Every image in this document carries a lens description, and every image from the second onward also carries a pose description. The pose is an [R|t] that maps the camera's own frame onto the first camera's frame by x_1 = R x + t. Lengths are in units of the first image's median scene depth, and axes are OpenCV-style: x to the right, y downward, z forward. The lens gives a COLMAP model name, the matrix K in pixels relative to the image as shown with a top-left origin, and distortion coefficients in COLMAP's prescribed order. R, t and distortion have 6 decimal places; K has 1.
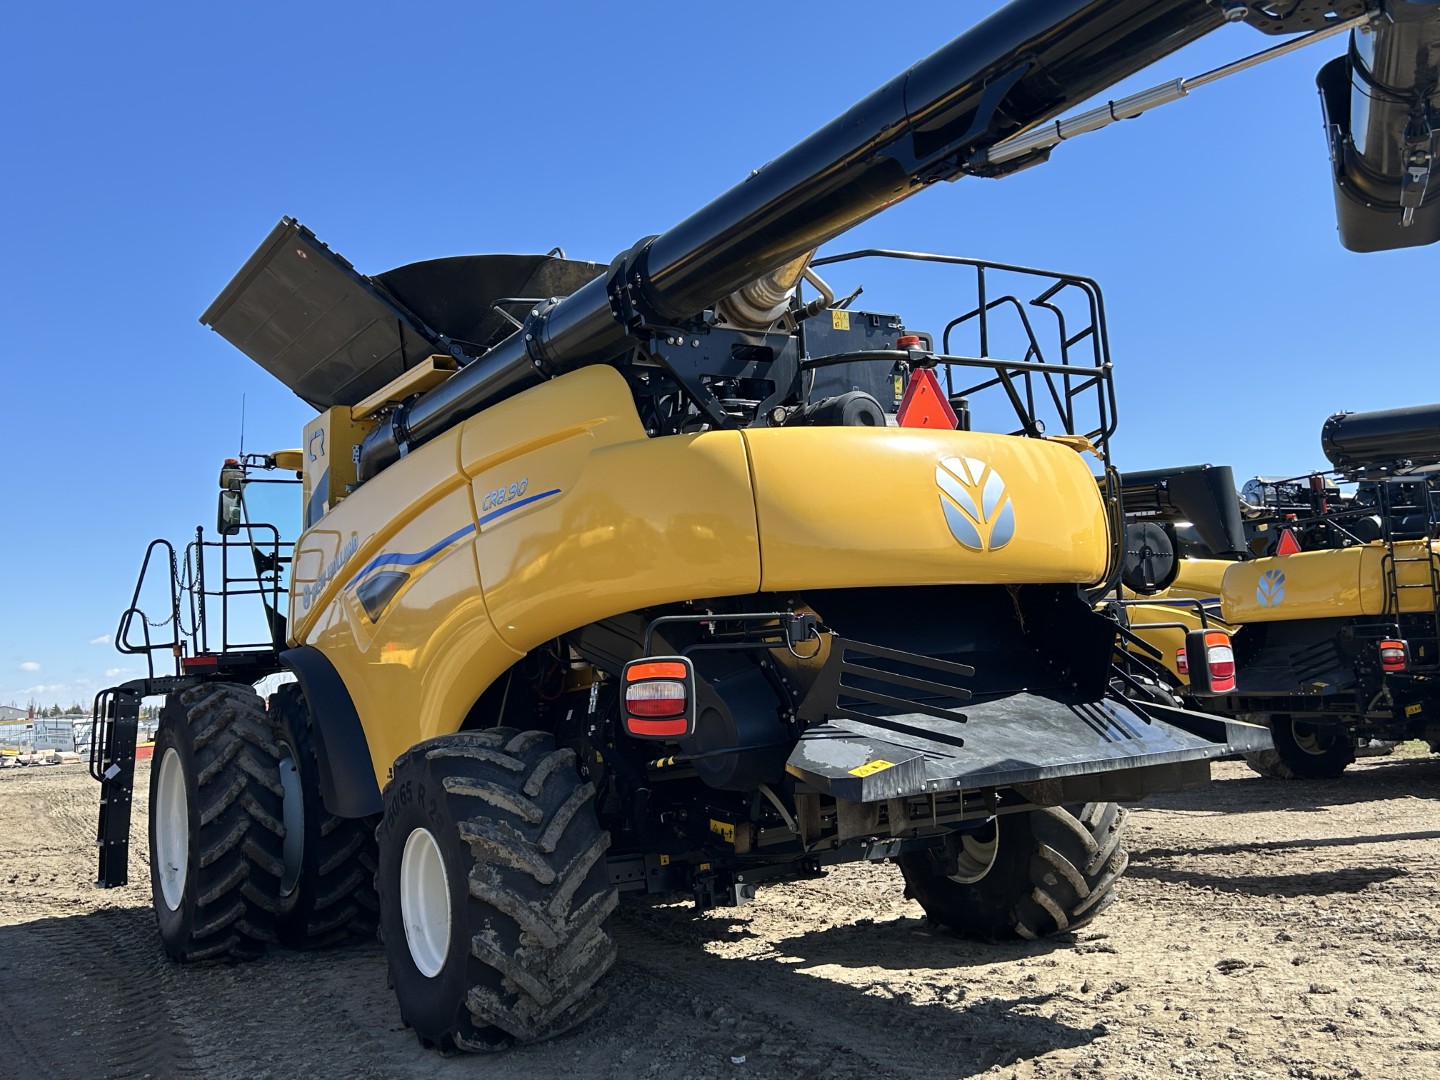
lens RADIAL K [[1332.4, 0, 713.2], [0, 1332.4, 542.8], [0, 0, 1]] dist [0.034274, 0.000000]
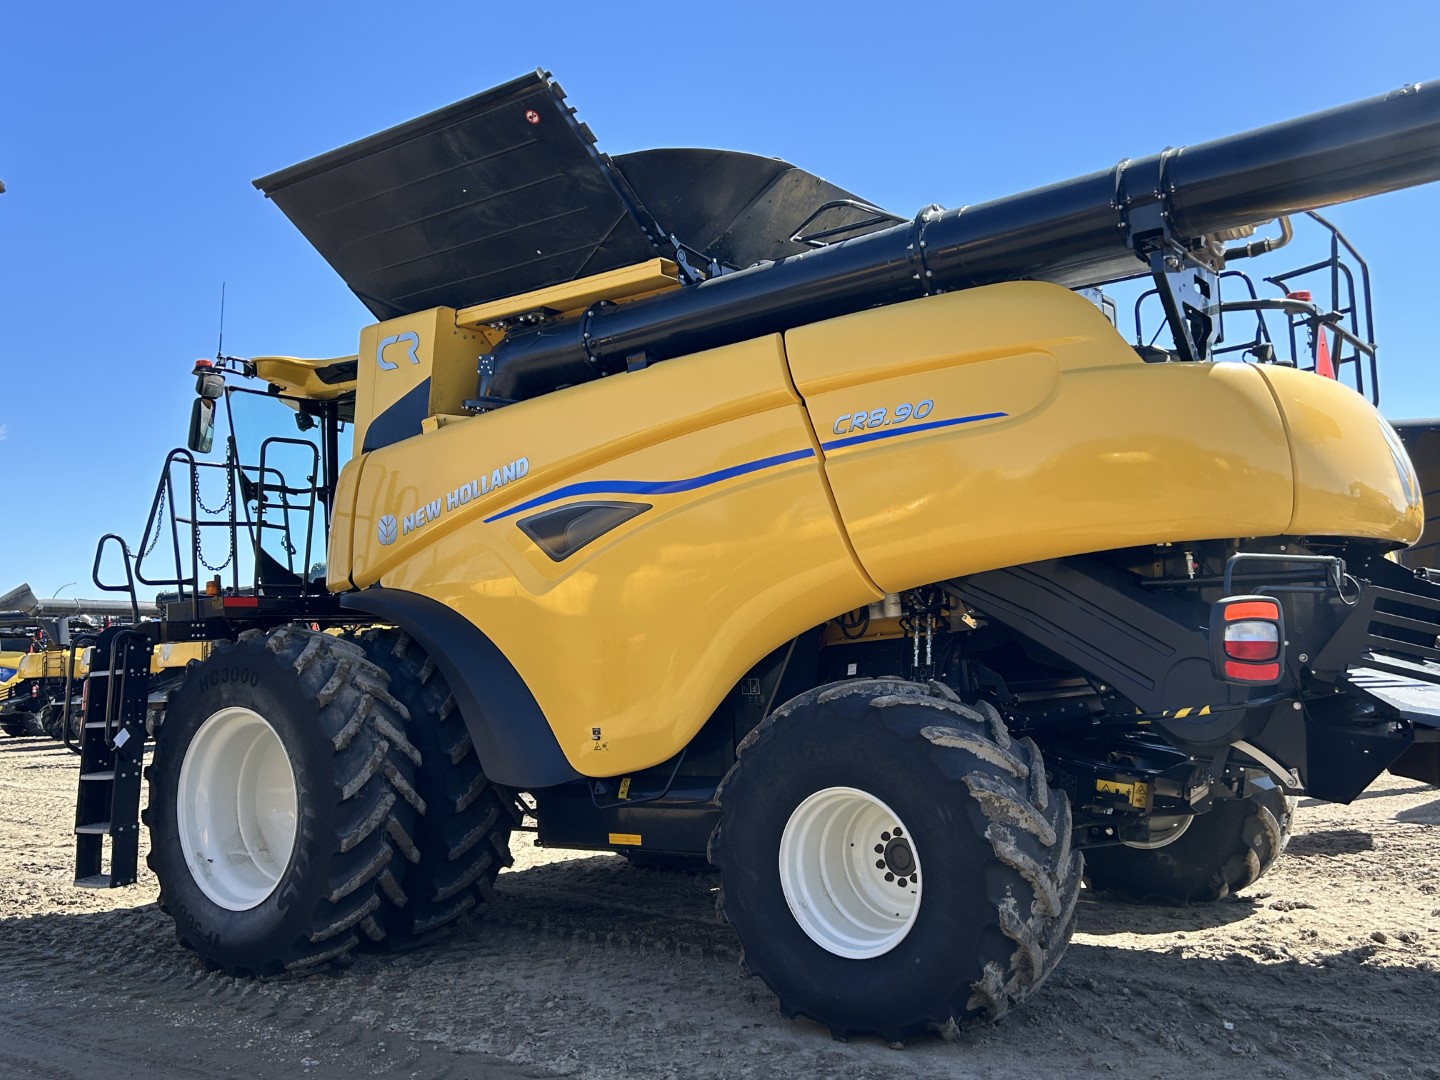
lens RADIAL K [[1332.4, 0, 719.2], [0, 1332.4, 533.0], [0, 0, 1]] dist [0.034274, 0.000000]
pose [[0.932698, 0.059213, 0.355764, -0.465263], [-0.056790, 0.998237, -0.017262, 0.051229], [-0.356159, -0.004104, 0.934416, 0.166410]]
